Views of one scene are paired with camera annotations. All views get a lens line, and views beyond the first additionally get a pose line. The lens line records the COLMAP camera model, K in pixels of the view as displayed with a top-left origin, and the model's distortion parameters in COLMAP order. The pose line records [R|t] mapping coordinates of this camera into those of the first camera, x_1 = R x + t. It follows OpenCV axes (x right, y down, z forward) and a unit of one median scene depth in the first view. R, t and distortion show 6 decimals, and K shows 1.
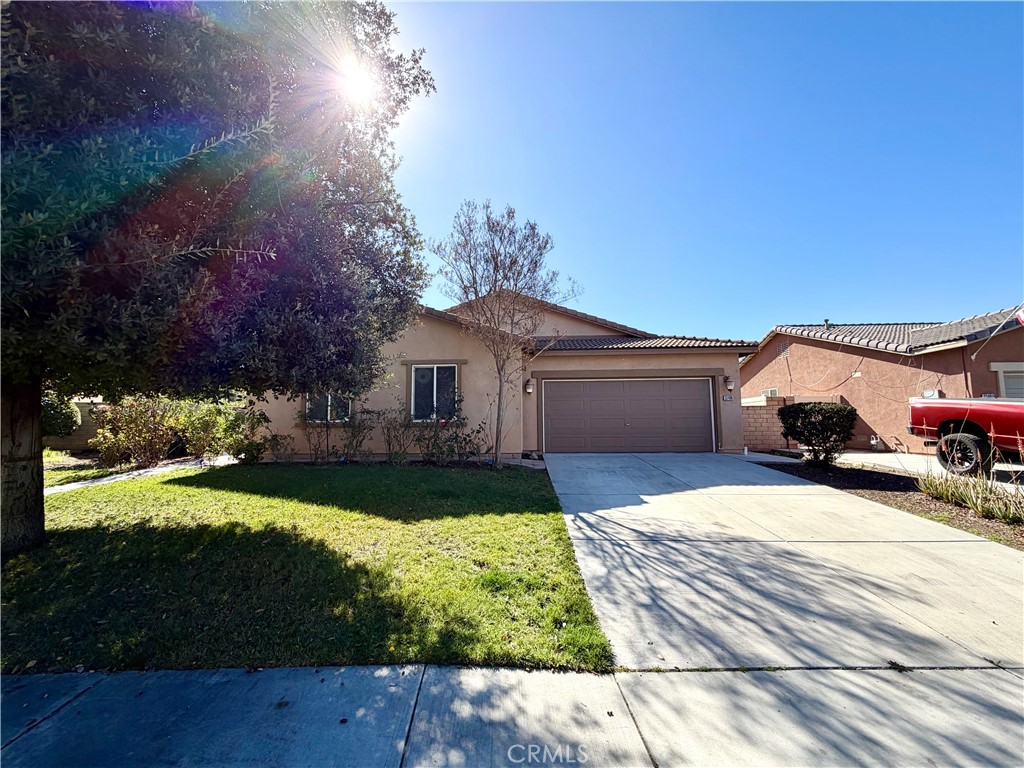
lens RADIAL K [[409.0, 0, 509.2], [0, 409.0, 384.3], [0, 0, 1]] dist [-0.000843, 0.000394]
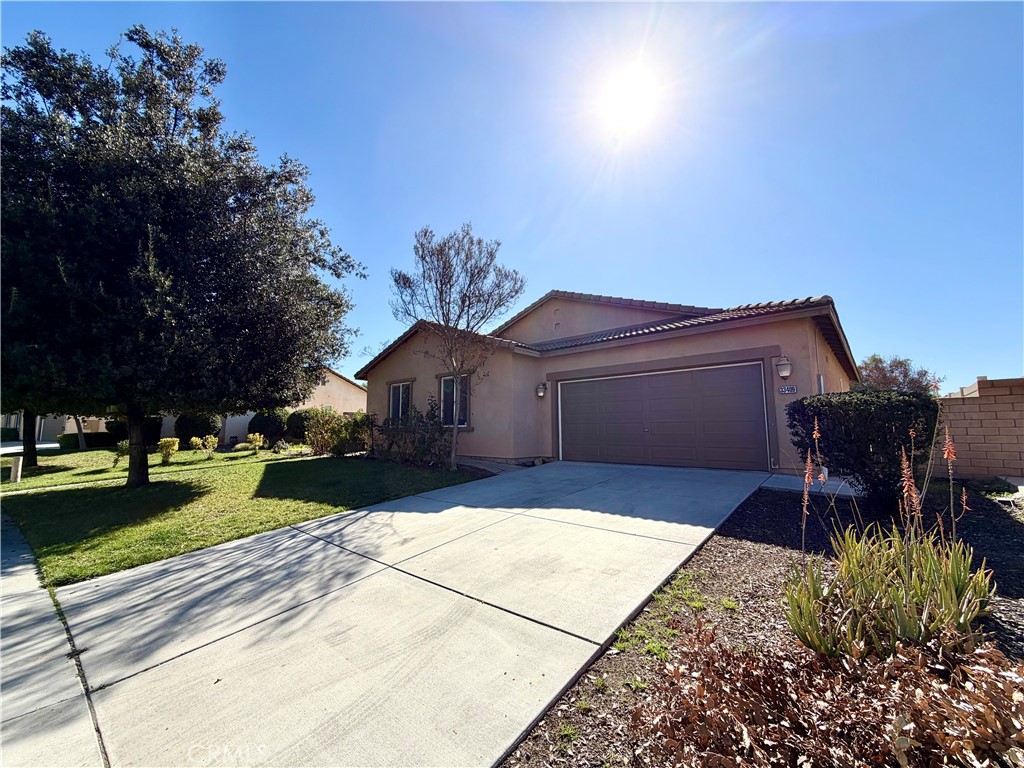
lens RADIAL K [[409.0, 0, 509.2], [0, 409.0, 384.3], [0, 0, 1]] dist [-0.000843, 0.000394]
pose [[0.769907, -0.068227, -0.634498, 1.151759], [0.059306, 0.997615, -0.035310, 0.040709], [0.635394, -0.010444, 0.772117, 0.404427]]
